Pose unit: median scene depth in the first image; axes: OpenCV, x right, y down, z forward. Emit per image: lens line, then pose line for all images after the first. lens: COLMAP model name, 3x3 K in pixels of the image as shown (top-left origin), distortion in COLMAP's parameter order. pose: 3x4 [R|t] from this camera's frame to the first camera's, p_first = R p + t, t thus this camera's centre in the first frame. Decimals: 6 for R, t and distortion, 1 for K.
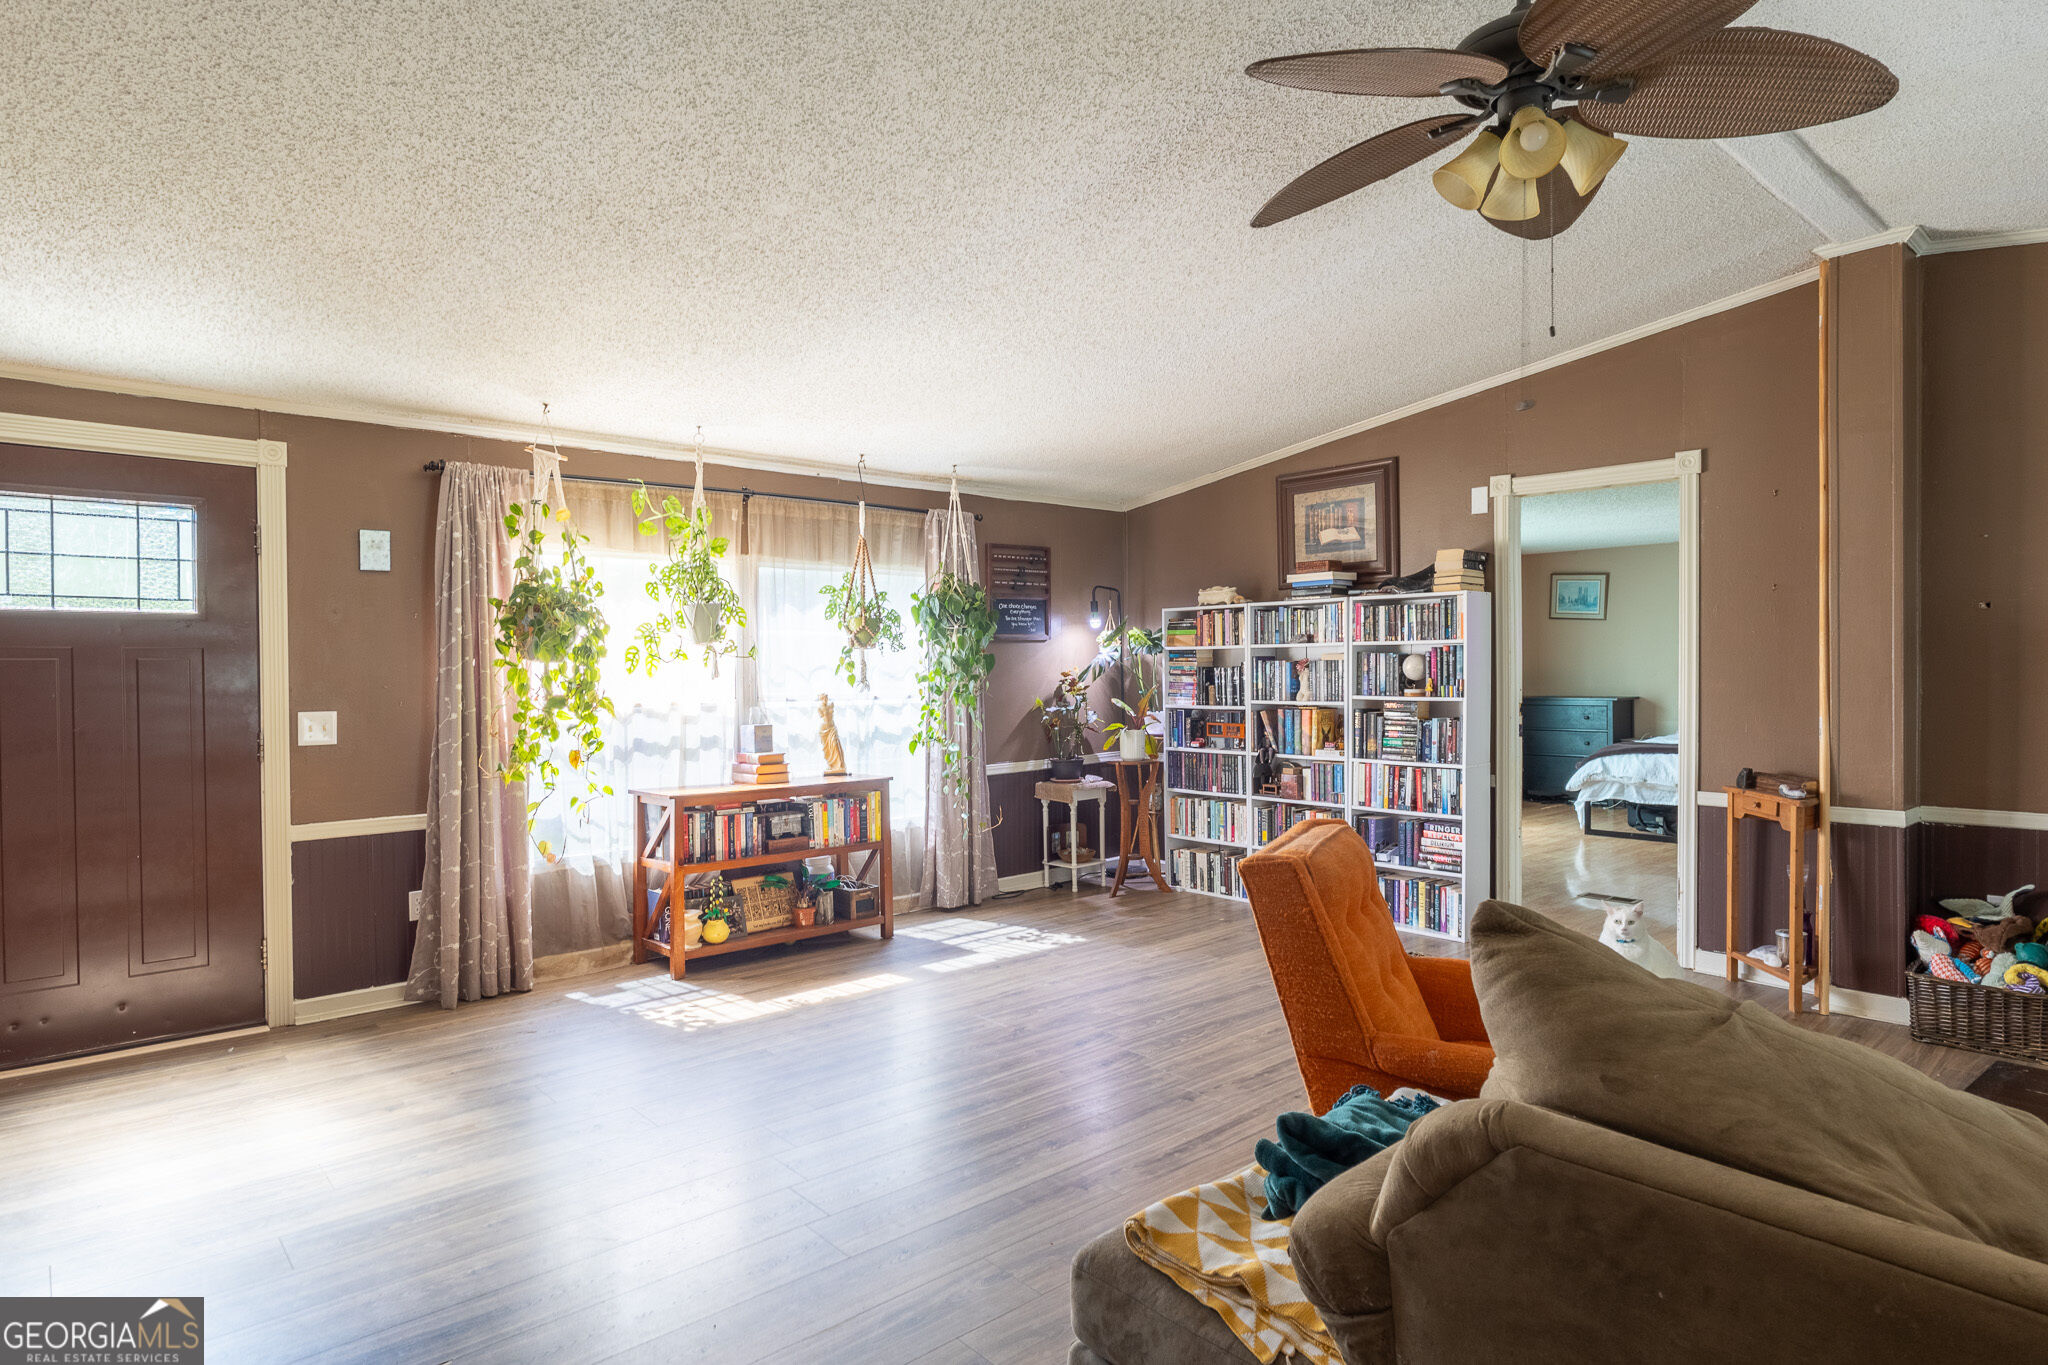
lens RADIAL K [[1167.6, 0, 1024.0], [0, 1167.6, 682.5], [0, 0, 1]] dist [-0.026197, -0.000658]
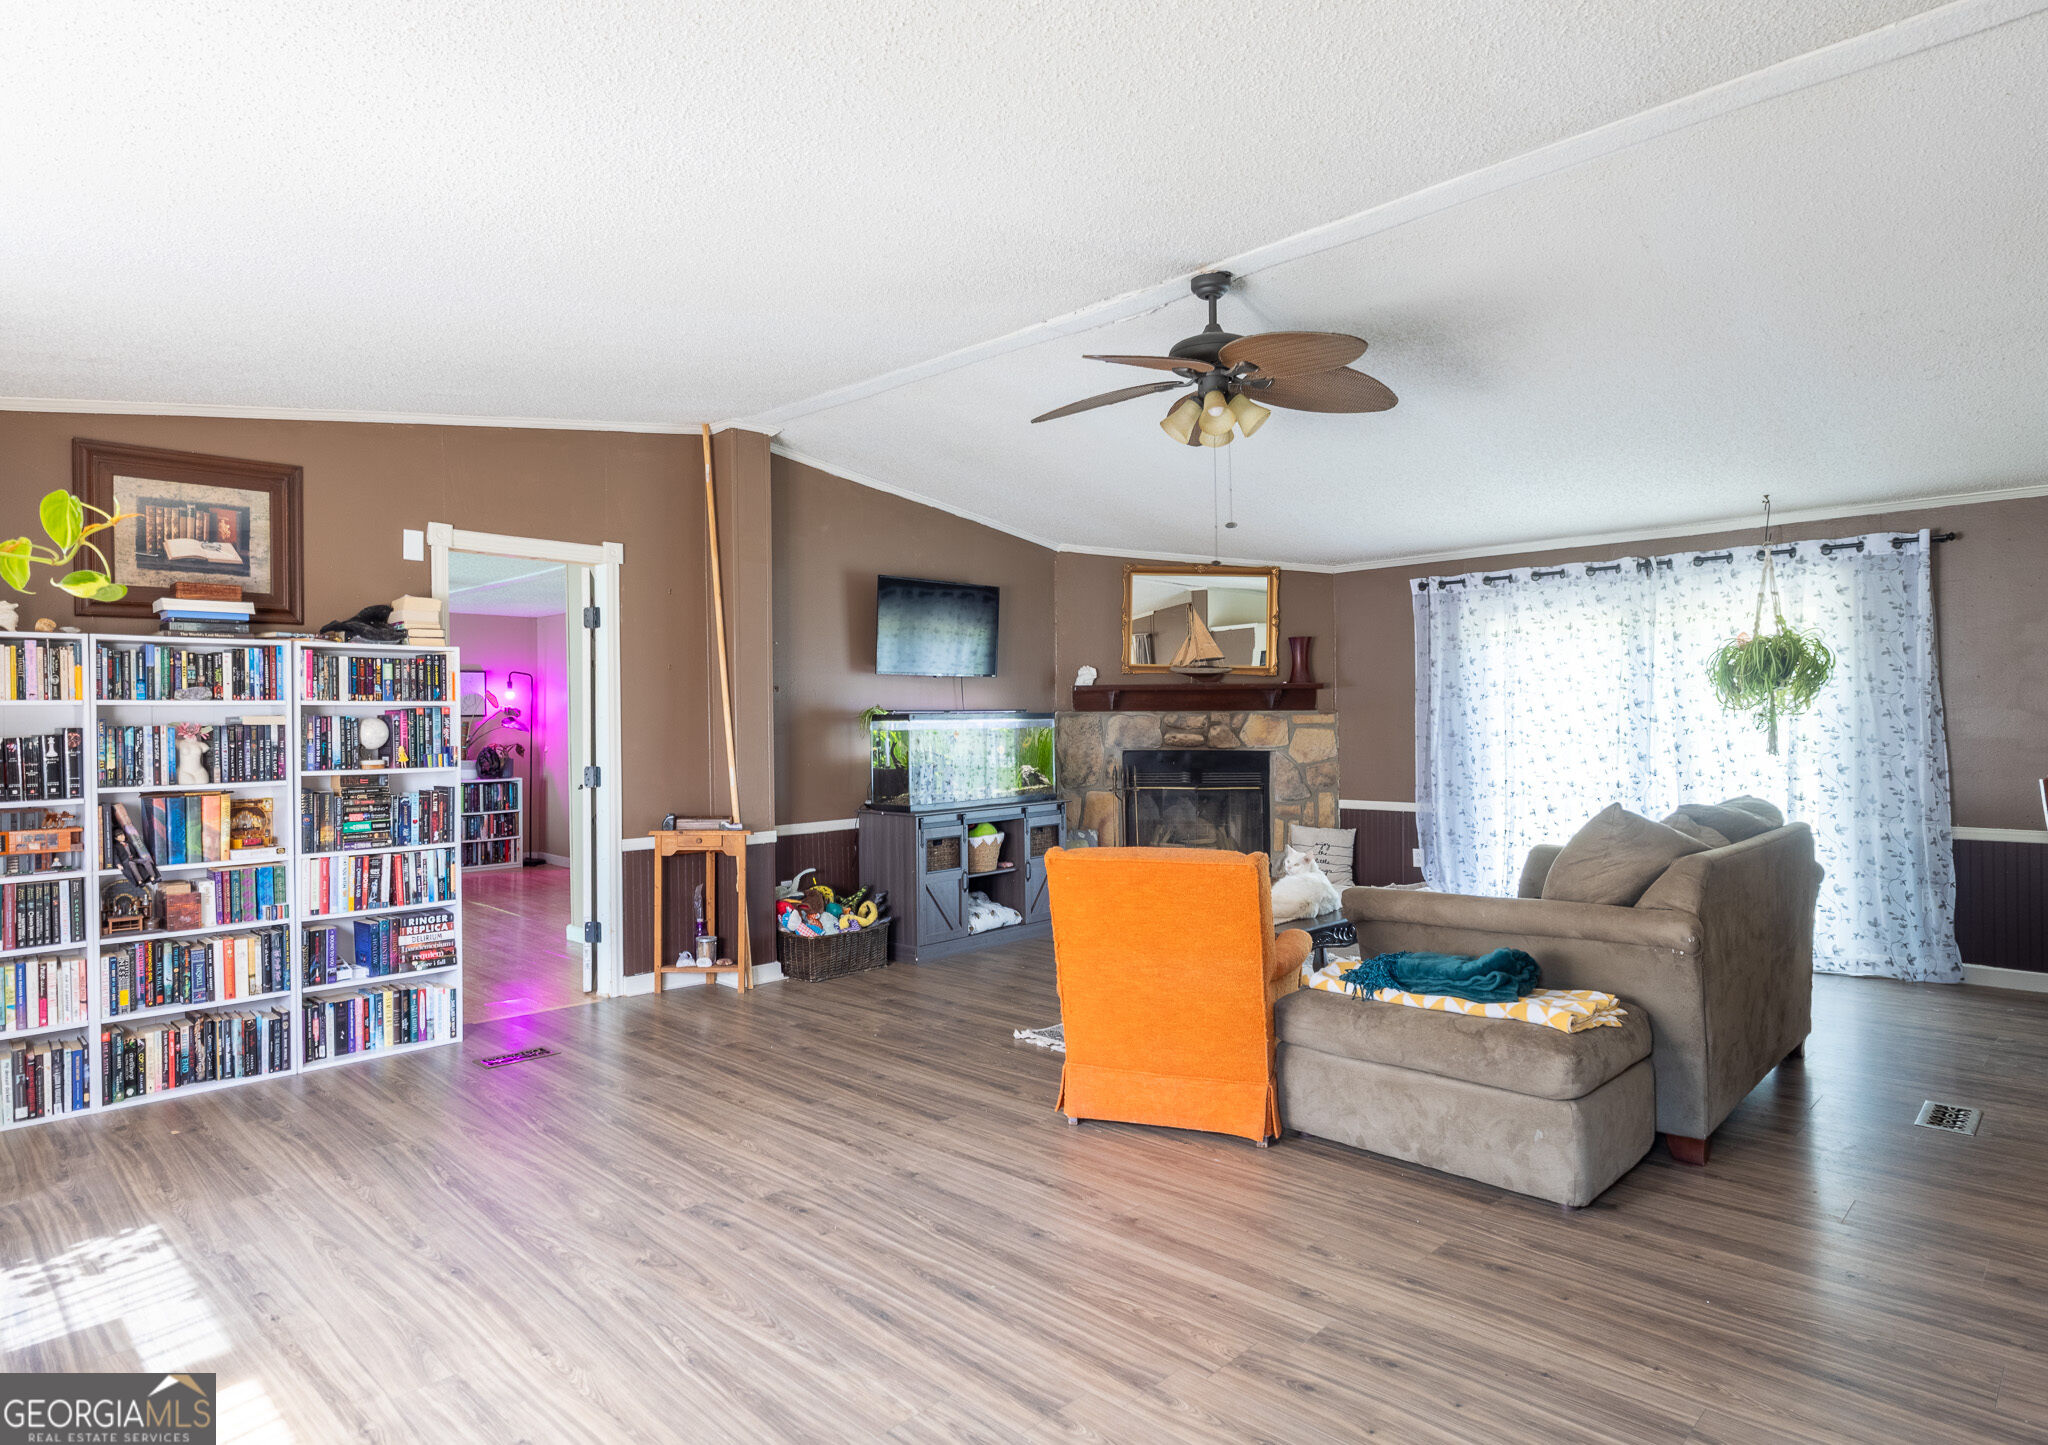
lens RADIAL K [[1127.0, 0, 1024.0], [0, 1127.0, 722.5], [0, 0, 1]] dist [-0.003170, -0.001084]
pose [[-0.075500, 0.006264, 0.997126, -0.619292], [0.023623, 0.999711, -0.004491, -0.007950], [-0.996866, 0.023216, -0.075626, 0.753256]]
